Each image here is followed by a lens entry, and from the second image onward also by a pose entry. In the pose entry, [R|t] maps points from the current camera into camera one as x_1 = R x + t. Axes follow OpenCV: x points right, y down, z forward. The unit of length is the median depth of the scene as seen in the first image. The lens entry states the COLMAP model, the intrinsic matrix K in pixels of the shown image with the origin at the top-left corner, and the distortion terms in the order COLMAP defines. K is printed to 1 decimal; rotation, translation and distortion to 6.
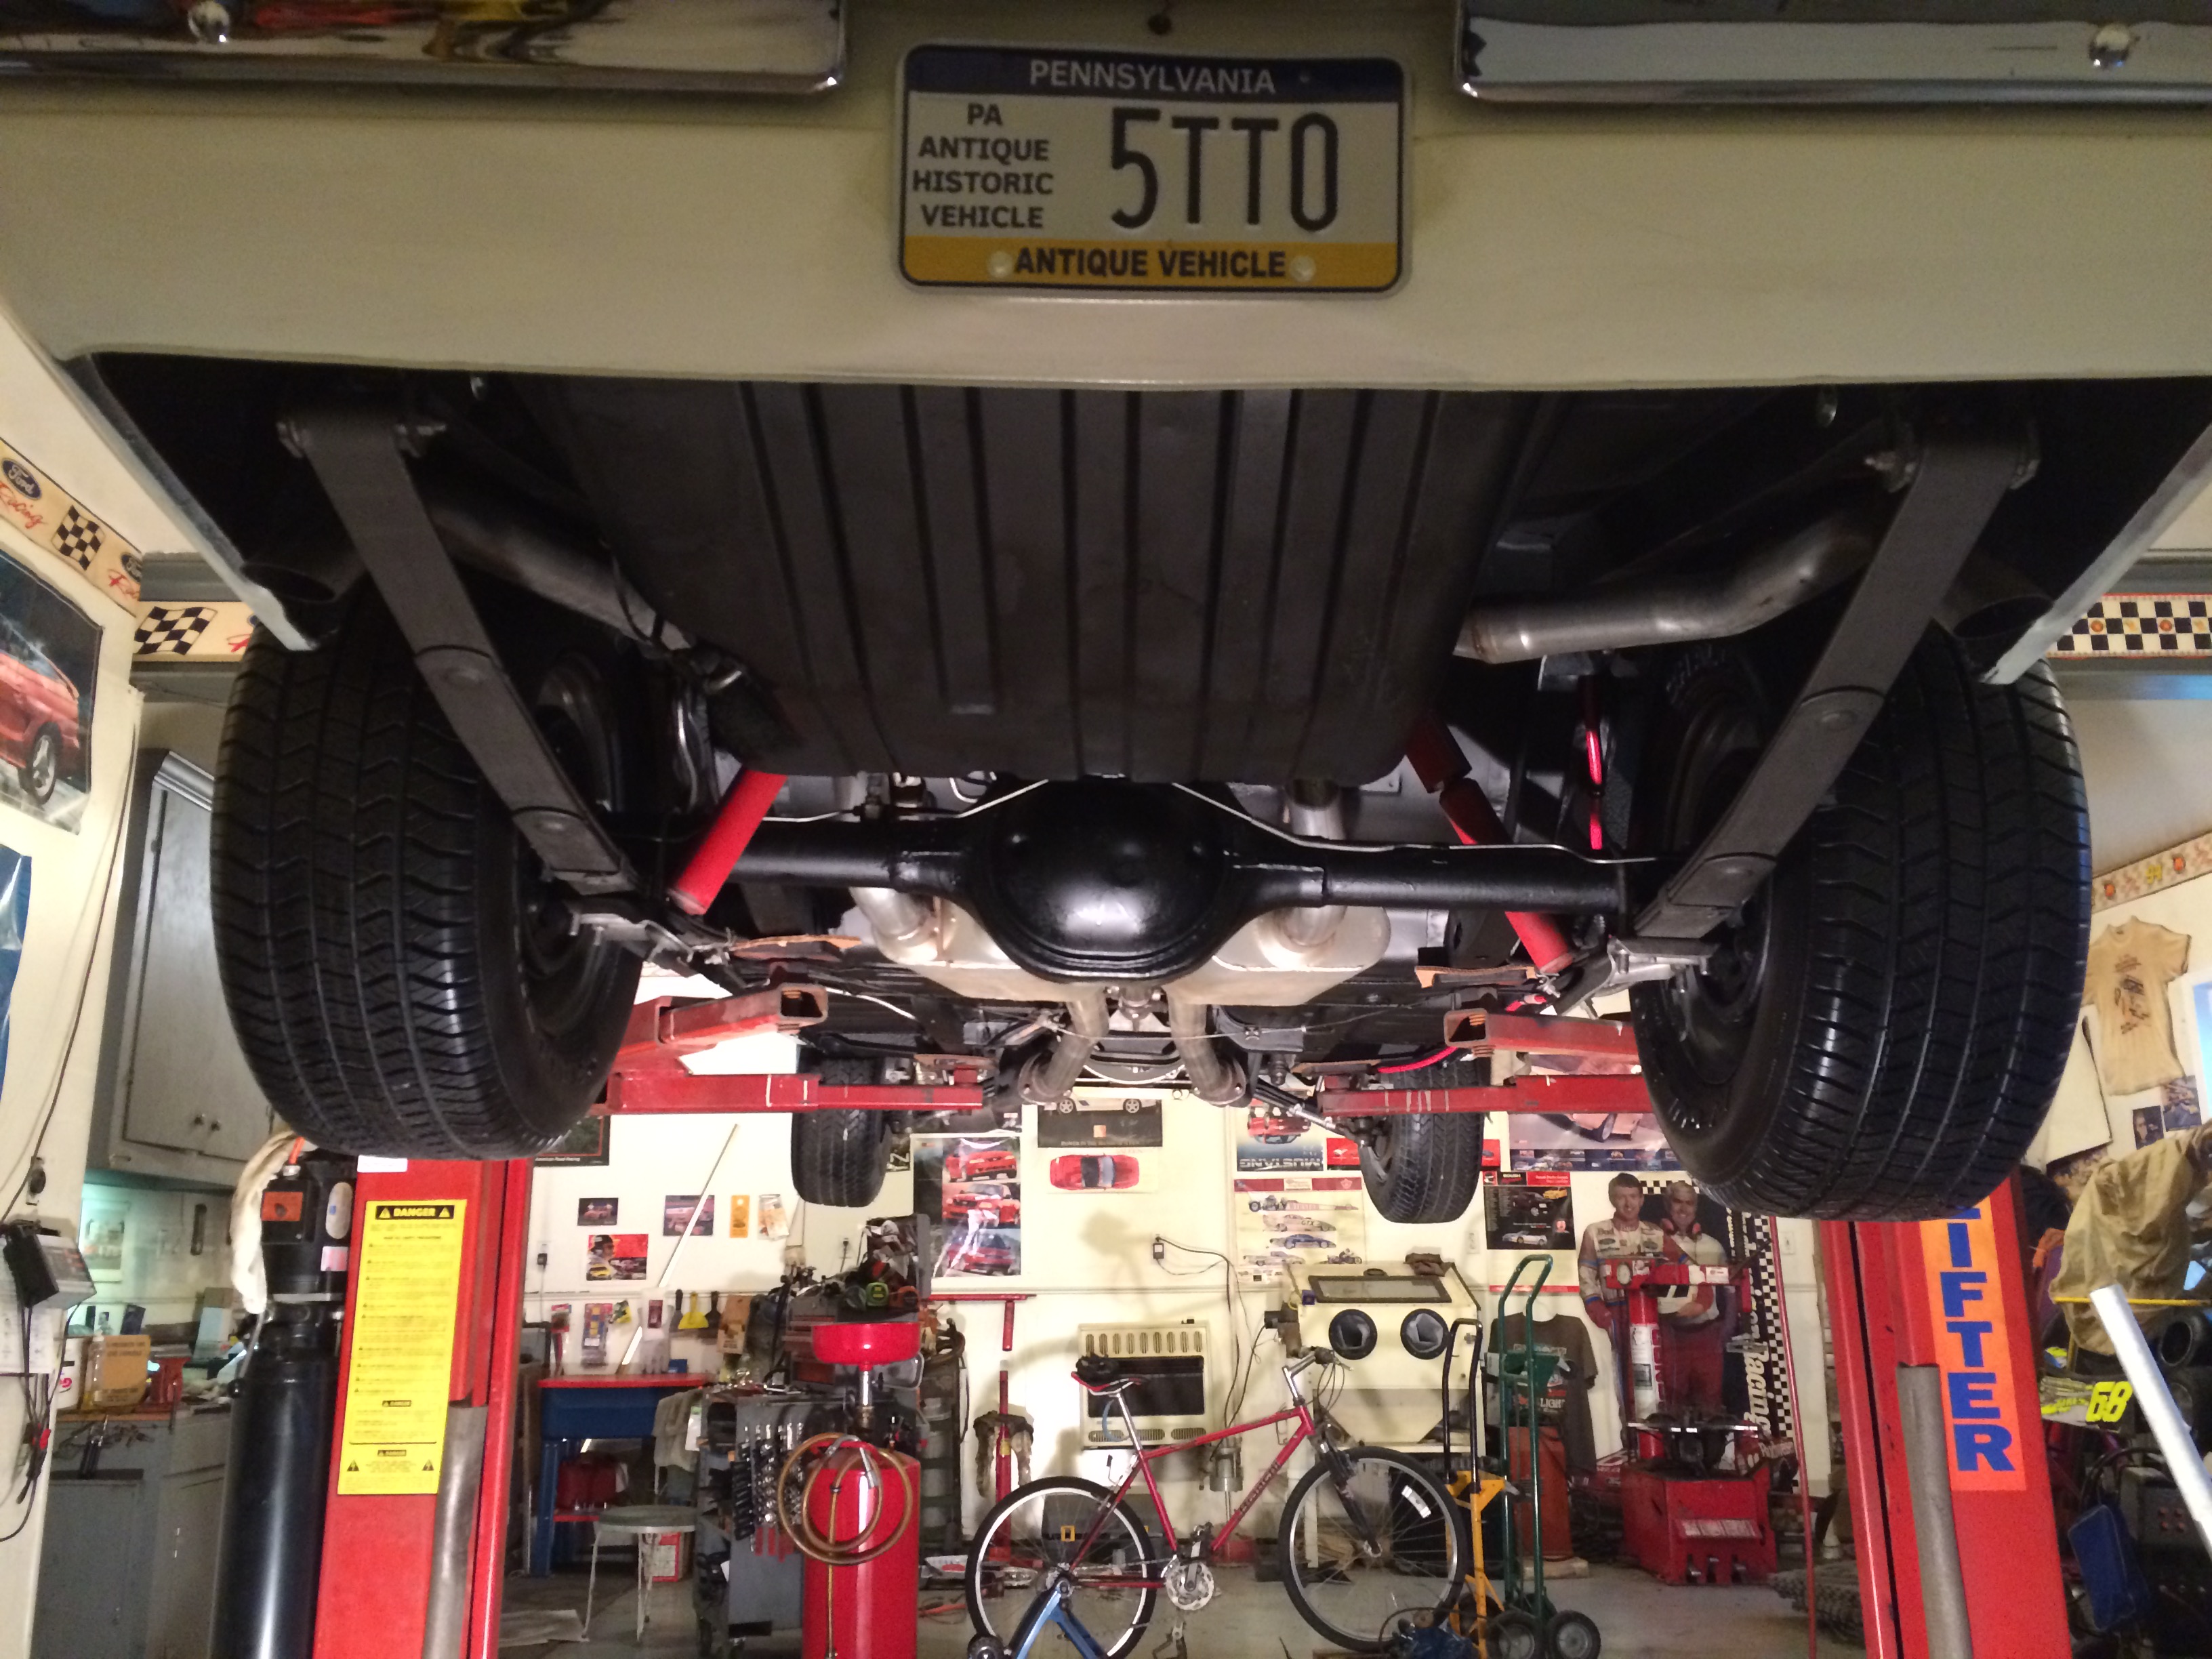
lens RADIAL K [[1855.1, 0, 1103.9], [0, 1855.1, 826.7], [0, 0, 1]] dist [0.130086, -0.167155]
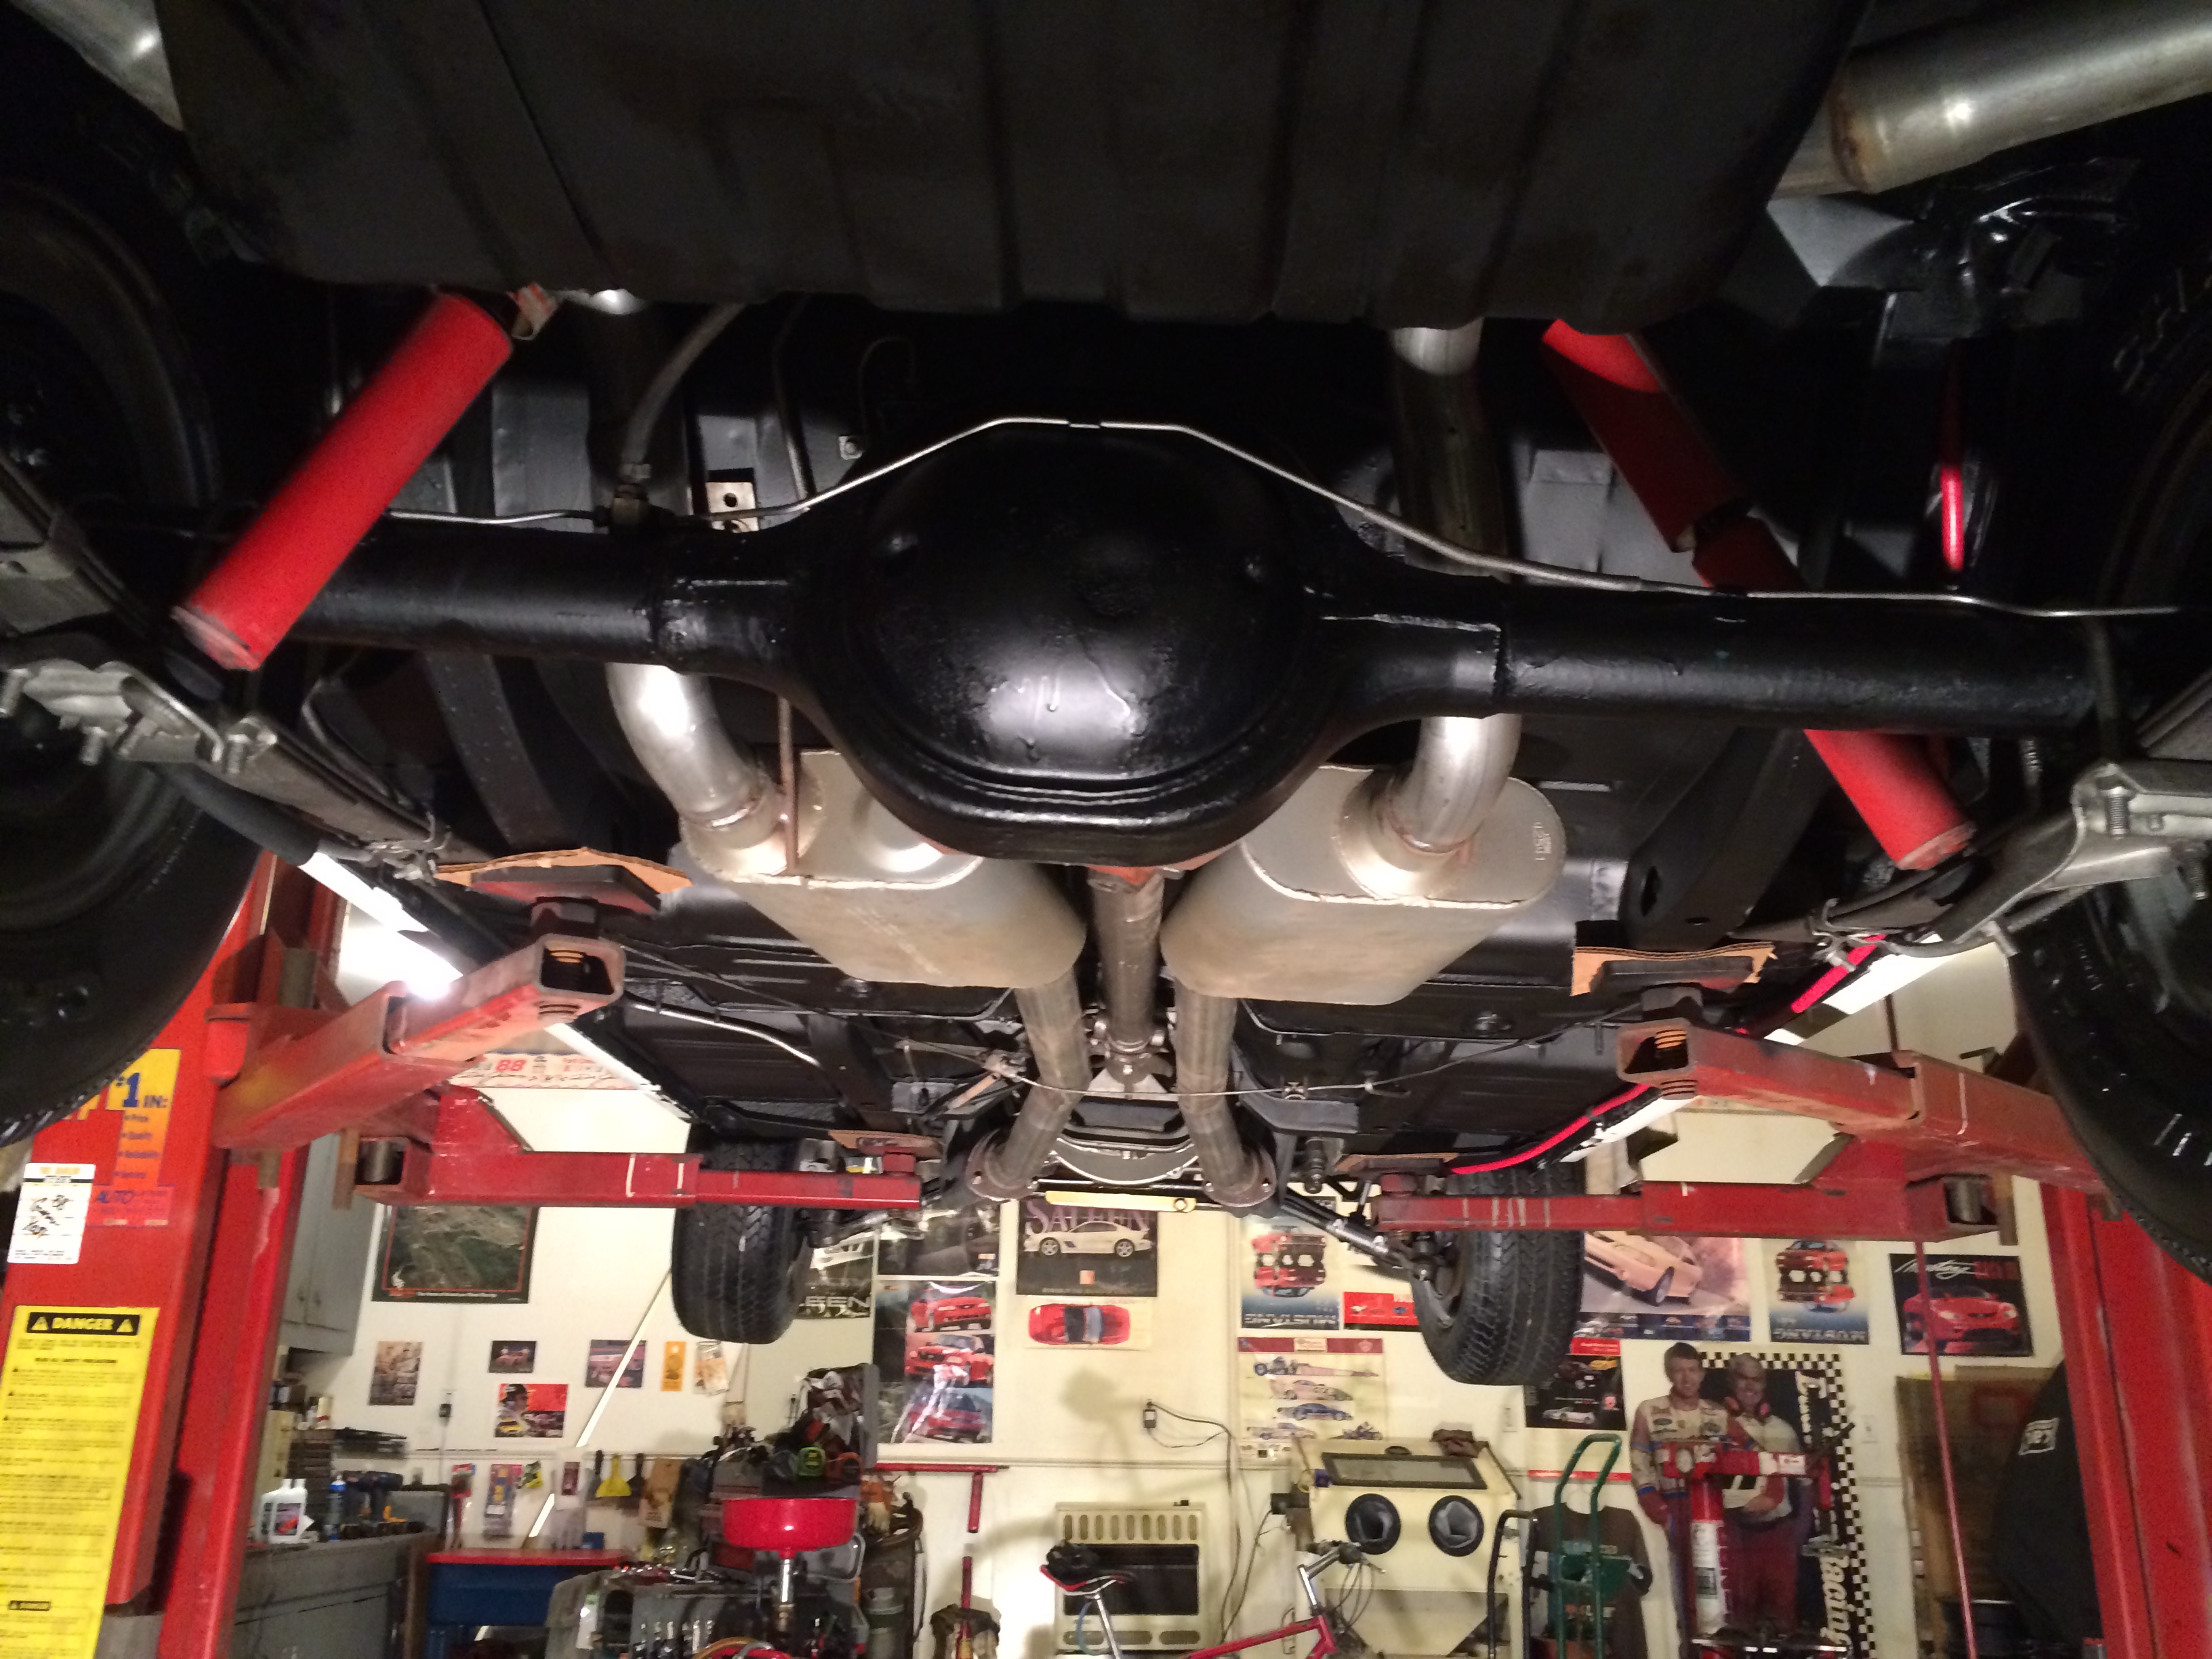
lens RADIAL K [[1855.1, 0, 1103.9], [0, 1855.1, 826.7], [0, 0, 1]] dist [0.130086, -0.167155]
pose [[0.999670, 0.025575, -0.002249, 0.002577], [-0.025674, 0.996183, -0.083426, 0.025363], [0.000107, 0.083457, 0.996511, 0.102949]]
